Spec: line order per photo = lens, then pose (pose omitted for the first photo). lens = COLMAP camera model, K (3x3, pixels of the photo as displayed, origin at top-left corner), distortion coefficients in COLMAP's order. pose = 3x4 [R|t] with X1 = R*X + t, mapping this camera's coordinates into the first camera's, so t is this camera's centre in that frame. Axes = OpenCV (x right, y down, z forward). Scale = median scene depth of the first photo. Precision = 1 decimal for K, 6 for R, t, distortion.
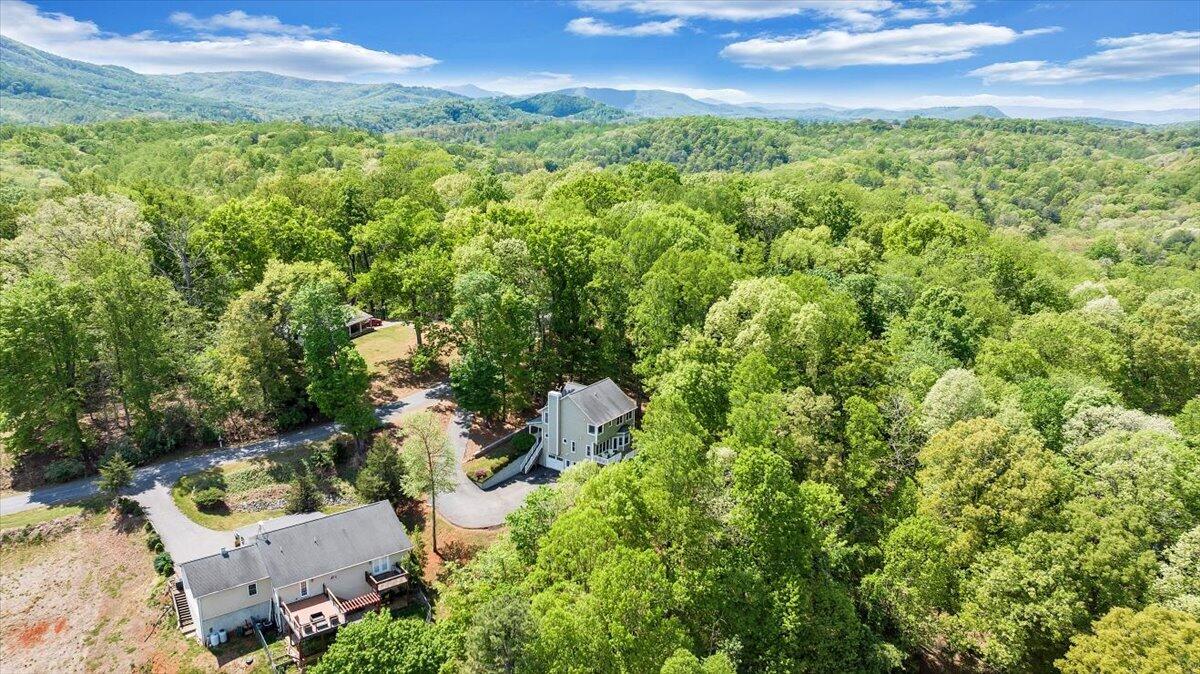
lens RADIAL K [[849.5, 0, 601.7], [0, 849.5, 336.6], [0, 0, 1]] dist [-0.027331, 0.019256]
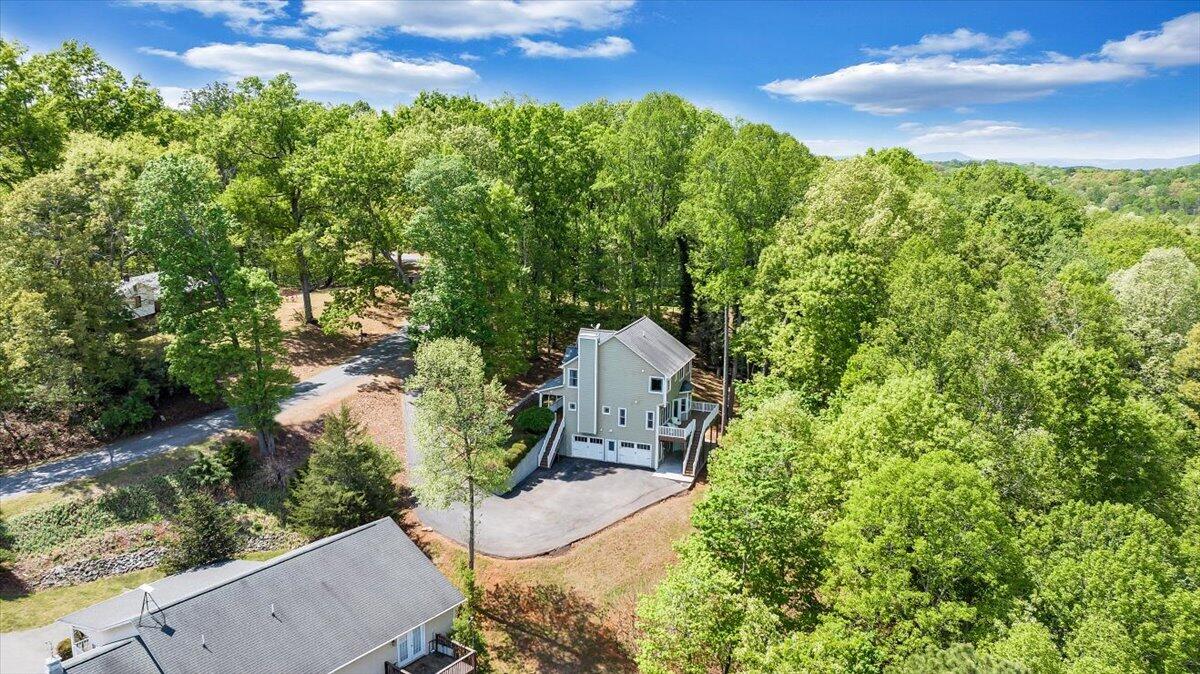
lens RADIAL K [[849.5, 0, 599.8], [0, 849.5, 335.4], [0, 0, 1]] dist [-0.027331, 0.019256]
pose [[0.960891, -0.059646, 0.270427, -0.220538], [0.075120, 0.996056, -0.047226, 0.097899], [-0.266544, 0.065693, 0.961581, 0.387439]]
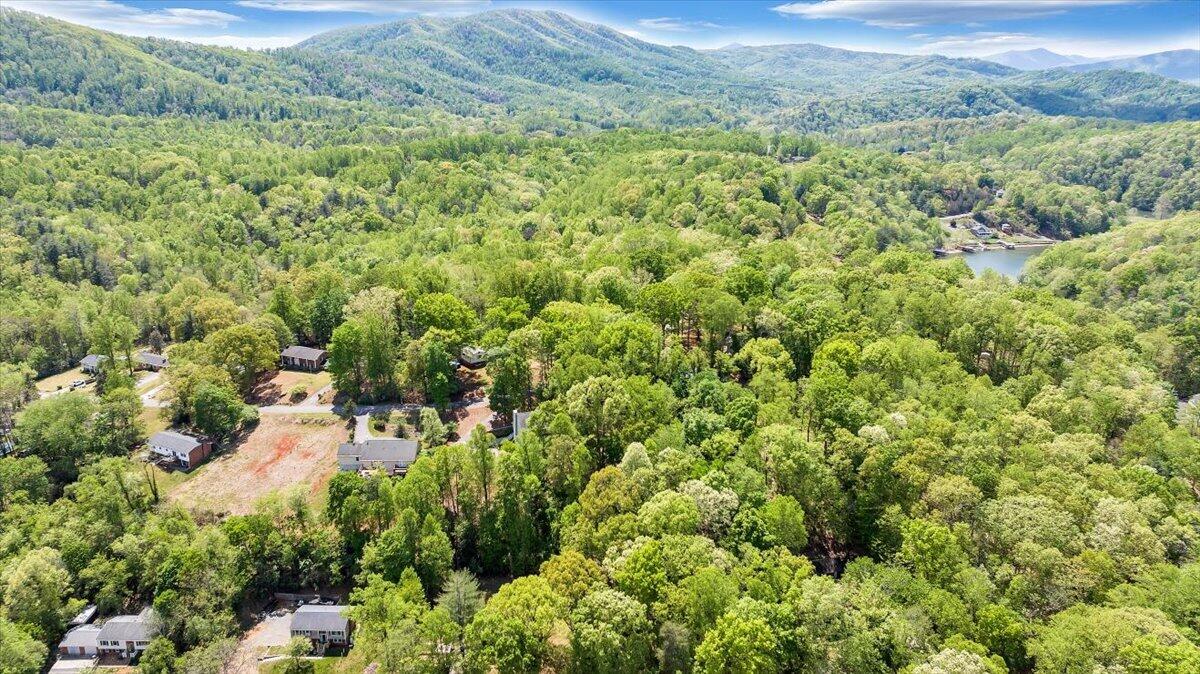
lens RADIAL K [[849.5, 0, 598.7], [0, 849.5, 335.4], [0, 0, 1]] dist [-0.027331, 0.019256]
pose [[0.817142, 0.160451, -0.553655, 1.260319], [-0.140070, 0.986961, 0.079295, -0.317403], [0.559159, 0.012755, 0.828962, -0.631674]]
